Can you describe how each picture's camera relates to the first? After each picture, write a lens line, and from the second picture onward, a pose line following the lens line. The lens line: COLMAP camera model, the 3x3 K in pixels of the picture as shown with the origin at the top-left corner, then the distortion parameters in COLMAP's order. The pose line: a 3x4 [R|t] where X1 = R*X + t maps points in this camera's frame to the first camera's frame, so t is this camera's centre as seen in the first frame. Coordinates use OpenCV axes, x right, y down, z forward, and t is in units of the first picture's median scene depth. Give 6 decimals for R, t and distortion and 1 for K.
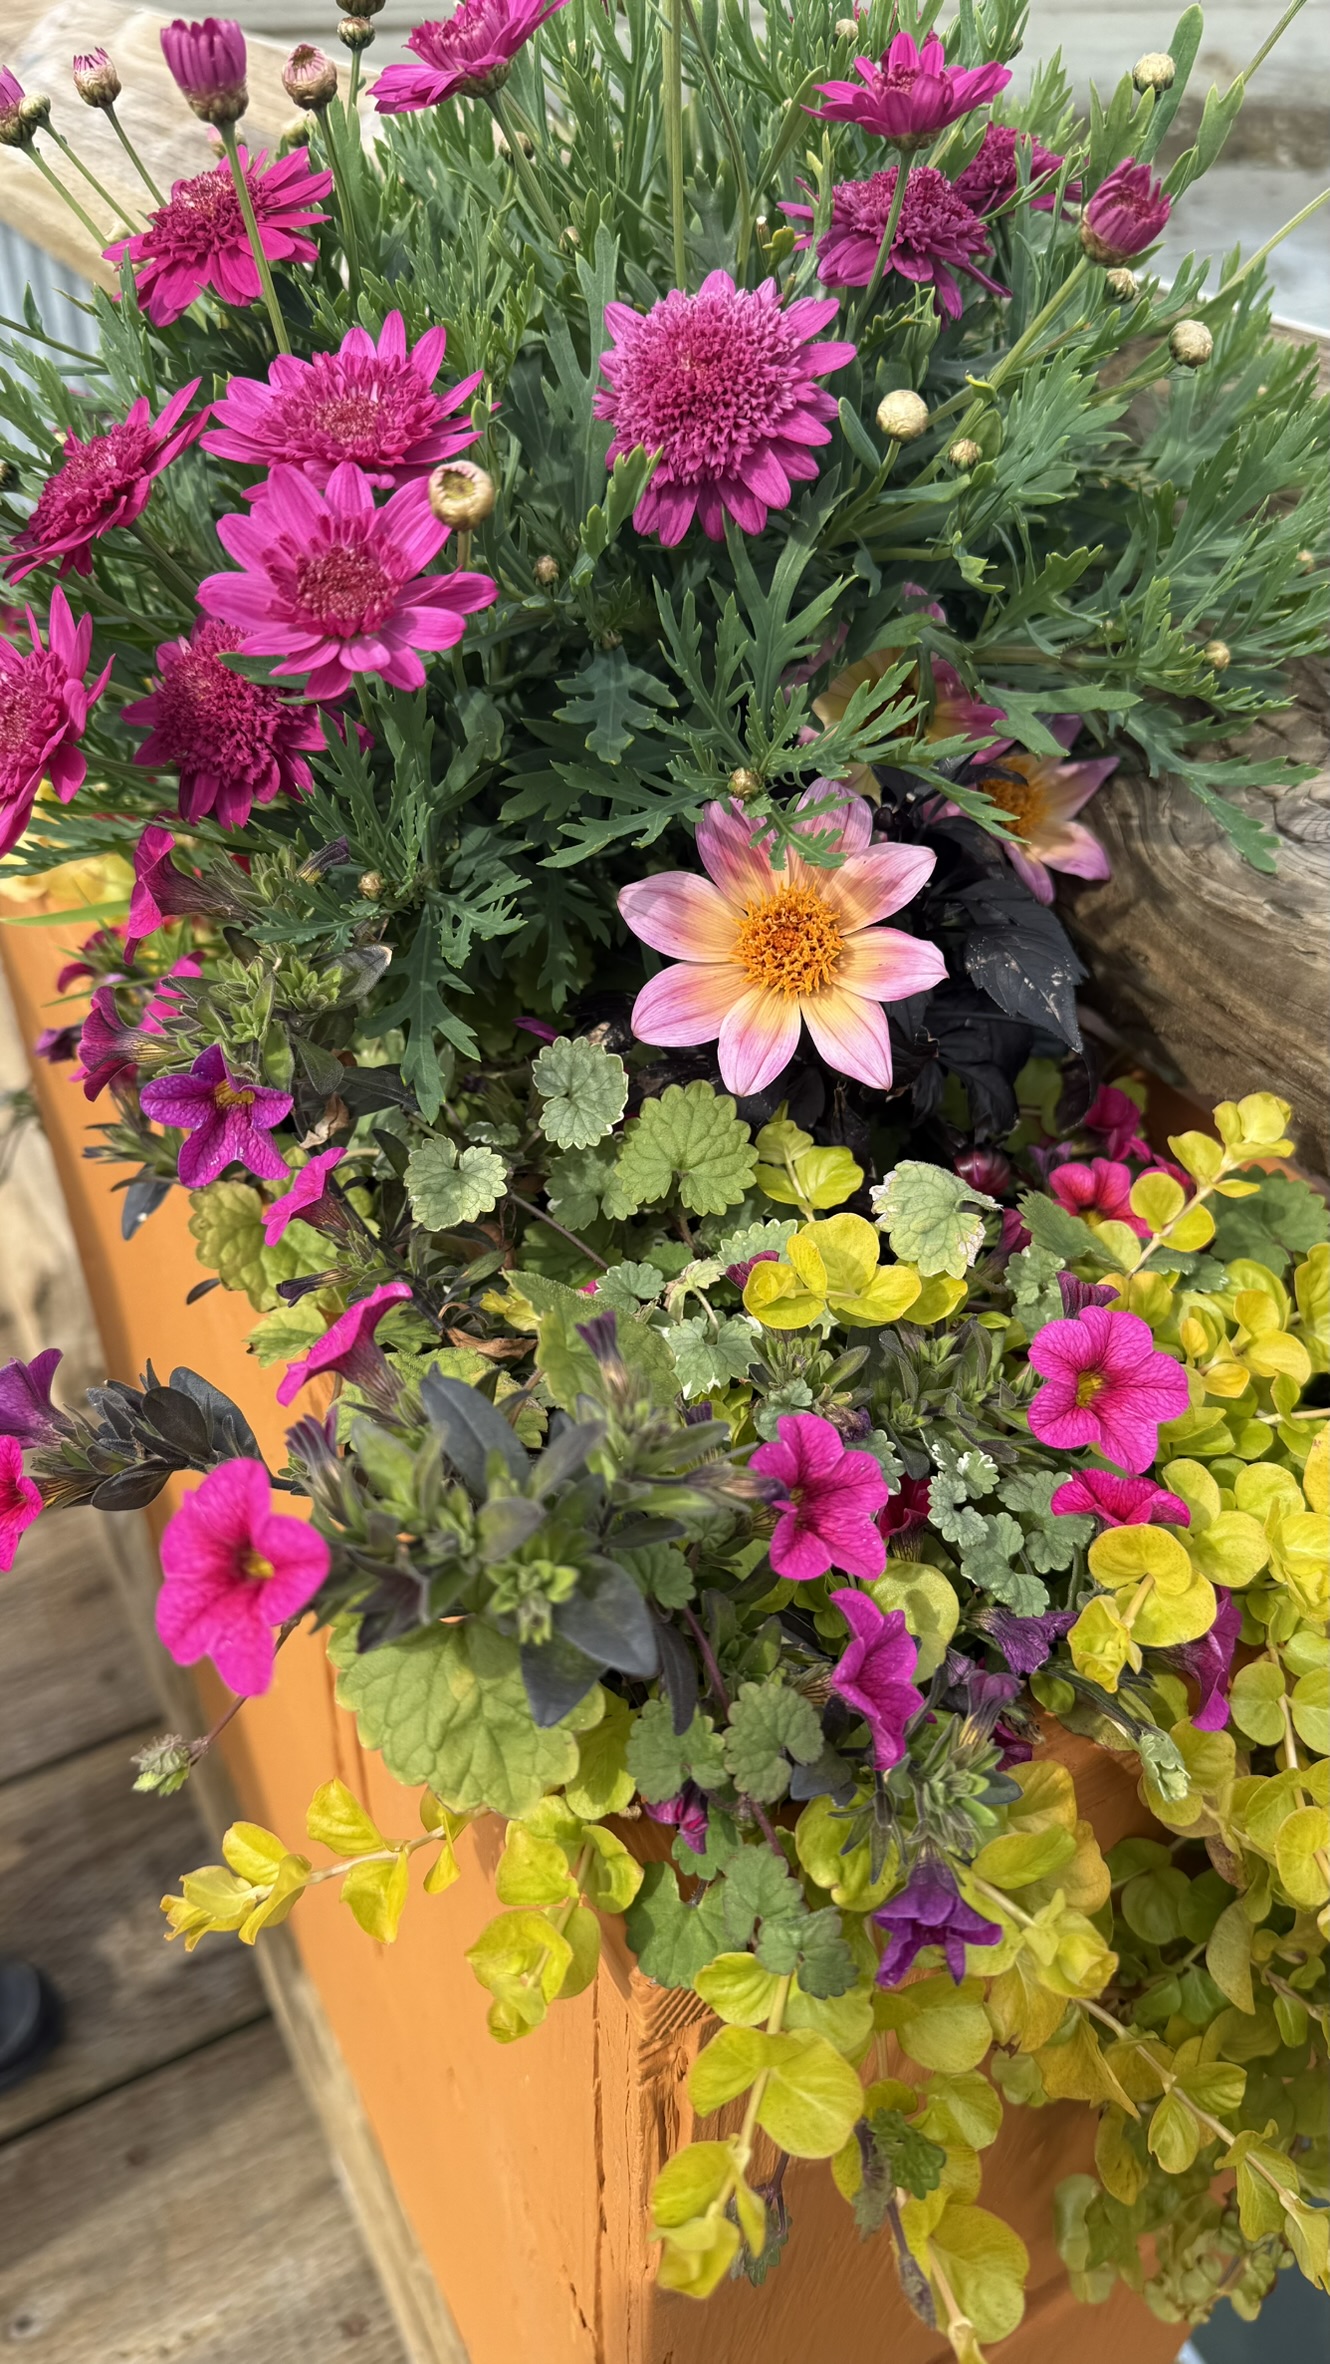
lens RADIAL K [[1710.6, 0, 661.0], [0, 1710.6, 1212.6], [0, 0, 1]] dist [0.210534, -0.517299]
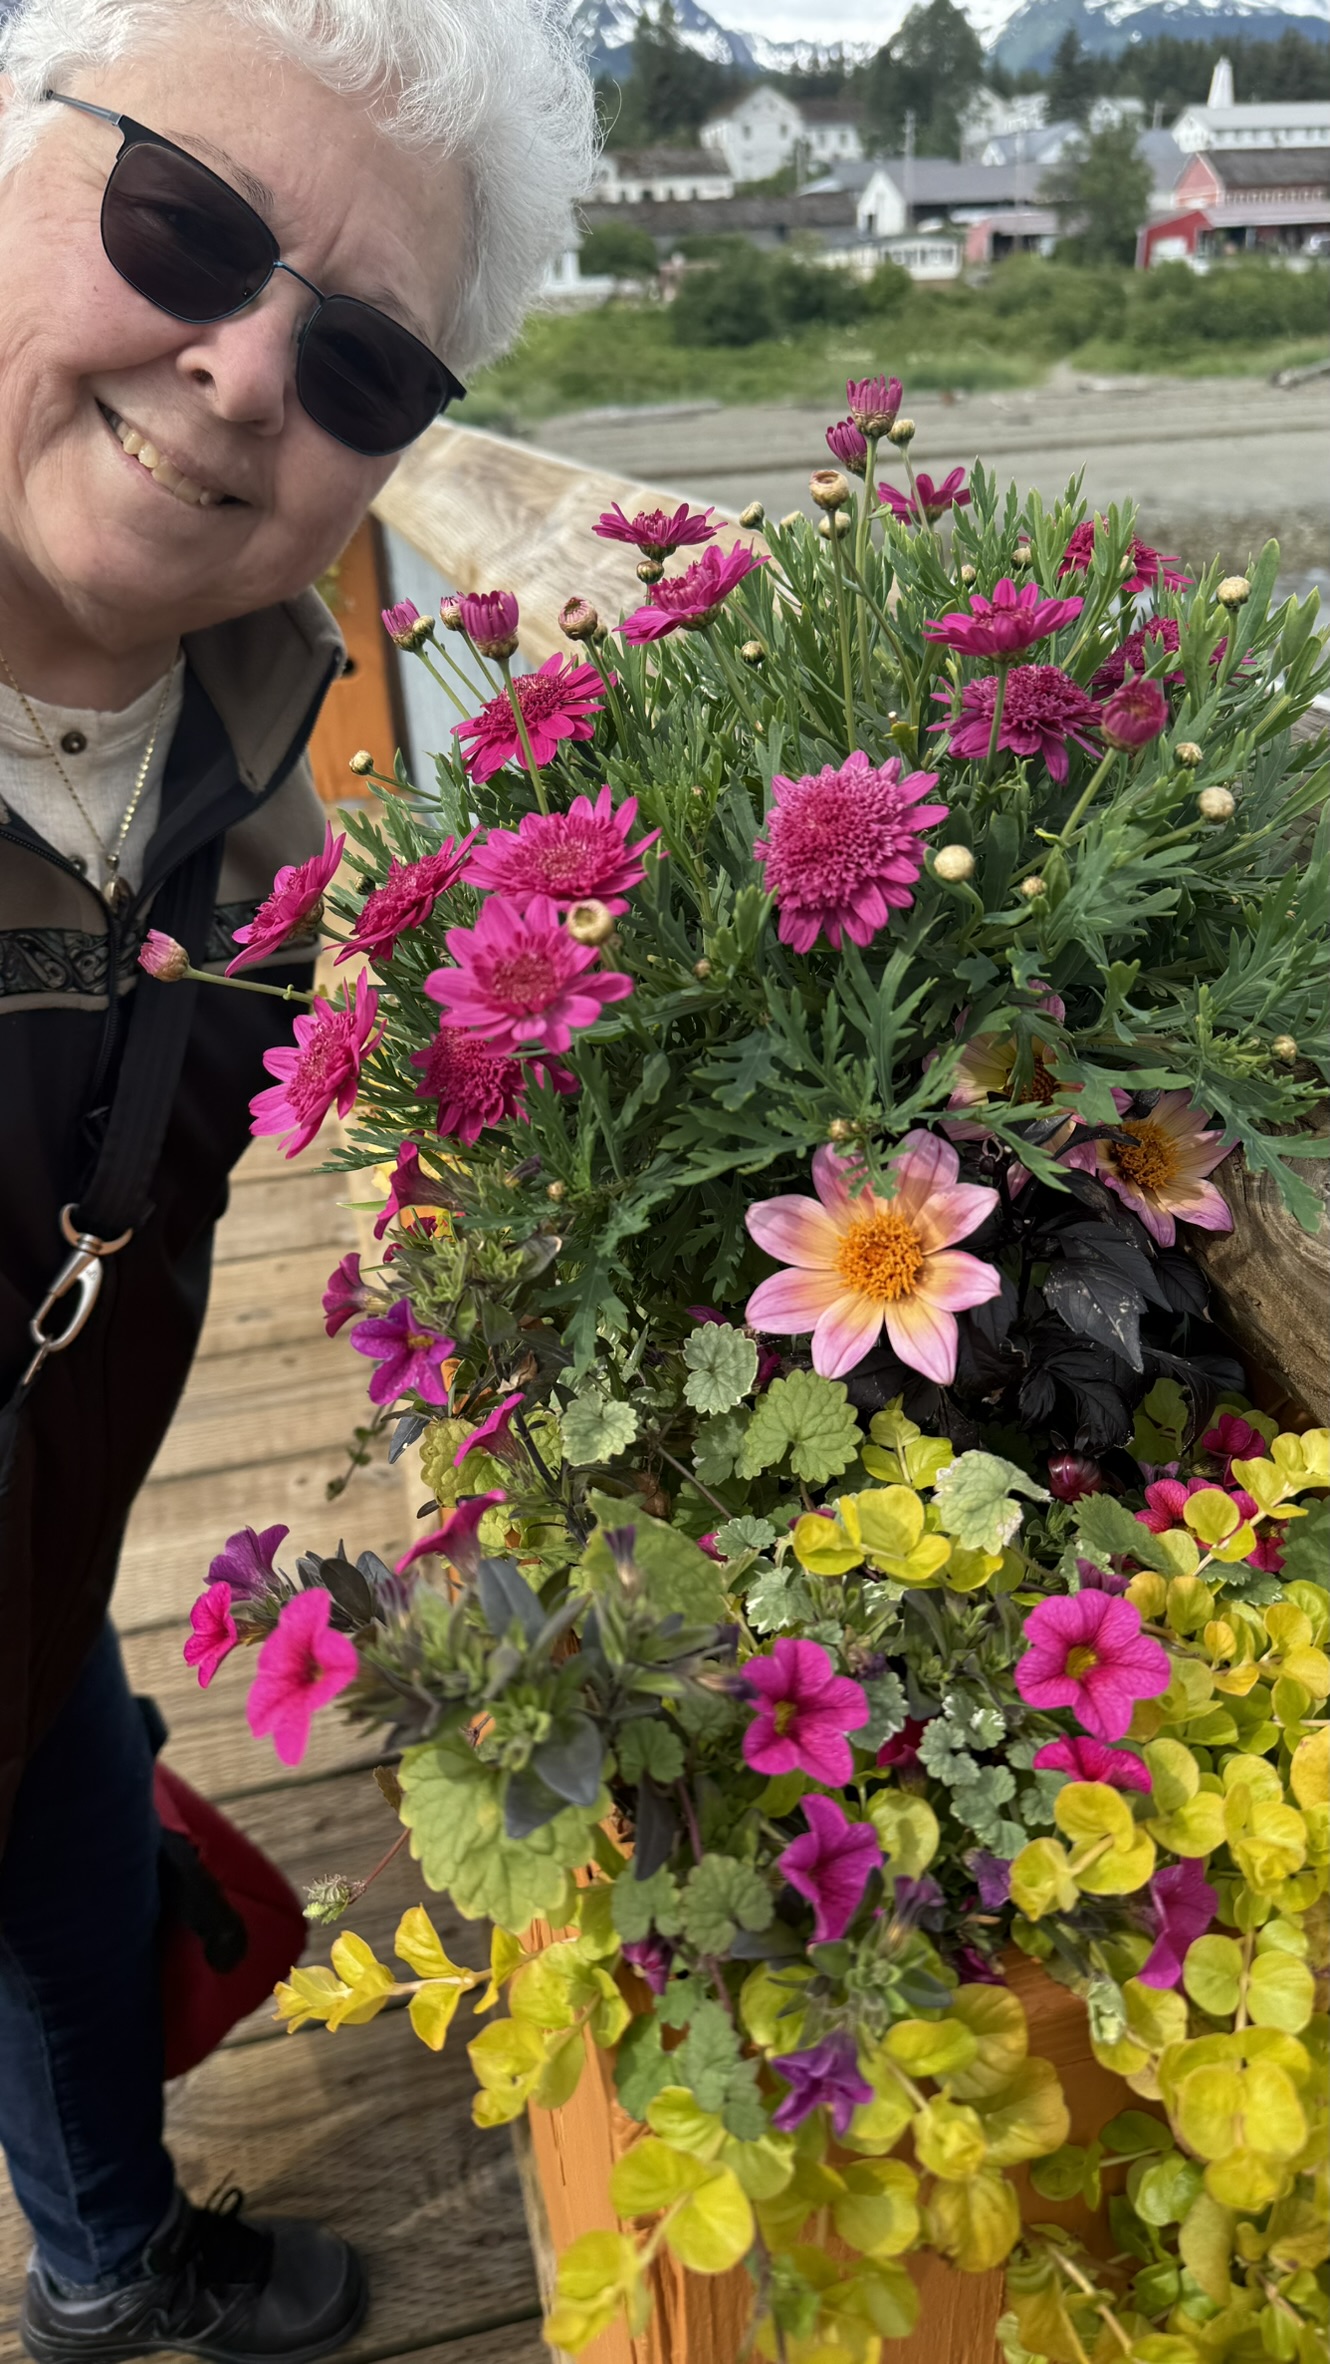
lens RADIAL K [[1710.6, 0, 661.0], [0, 1710.6, 1212.6], [0, 0, 1]] dist [0.210534, -0.517299]
pose [[0.962199, 0.065773, -0.264287, 0.256384], [-0.113650, 0.978840, -0.170165, 0.037713], [0.247502, 0.193768, 0.949314, -0.206164]]
